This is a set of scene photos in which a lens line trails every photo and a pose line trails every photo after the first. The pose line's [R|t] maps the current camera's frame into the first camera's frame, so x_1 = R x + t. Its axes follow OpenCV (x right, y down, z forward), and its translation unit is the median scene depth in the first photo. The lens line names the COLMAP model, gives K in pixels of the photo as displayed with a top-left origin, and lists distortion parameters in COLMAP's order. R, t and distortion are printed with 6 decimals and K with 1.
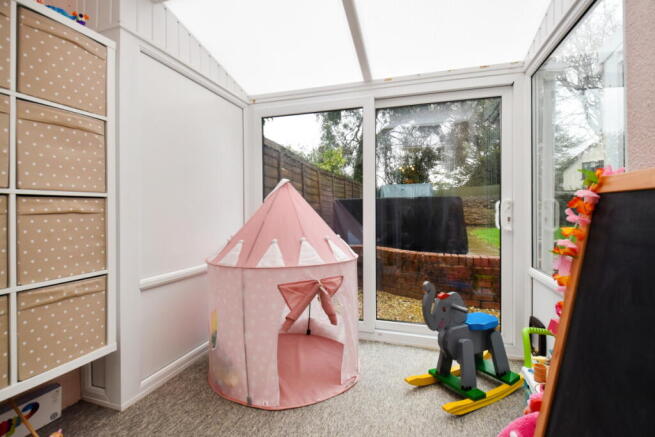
lens RADIAL K [[291.1, 0, 325.5], [0, 291.1, 208.4], [0, 0, 1]] dist [0.002846, -0.000331]
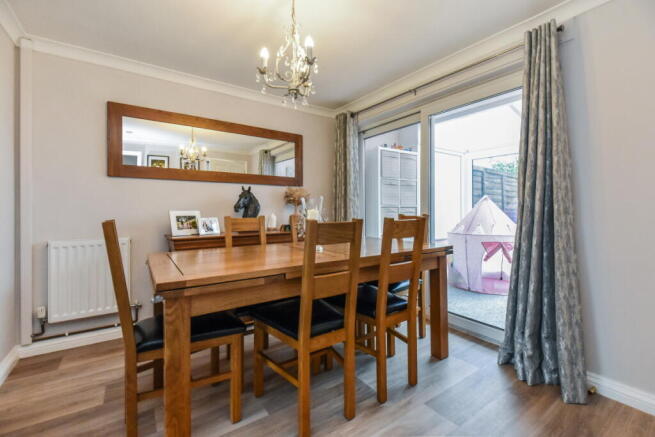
lens RADIAL K [[291.1, 0, 325.5], [0, 291.1, 208.4], [0, 0, 1]] dist [0.002846, -0.000331]
pose [[0.787071, -0.002394, -0.616857, 0.257836], [-0.001407, 0.999983, -0.005677, 0.001702], [0.616860, 0.005336, 0.787054, -1.420643]]
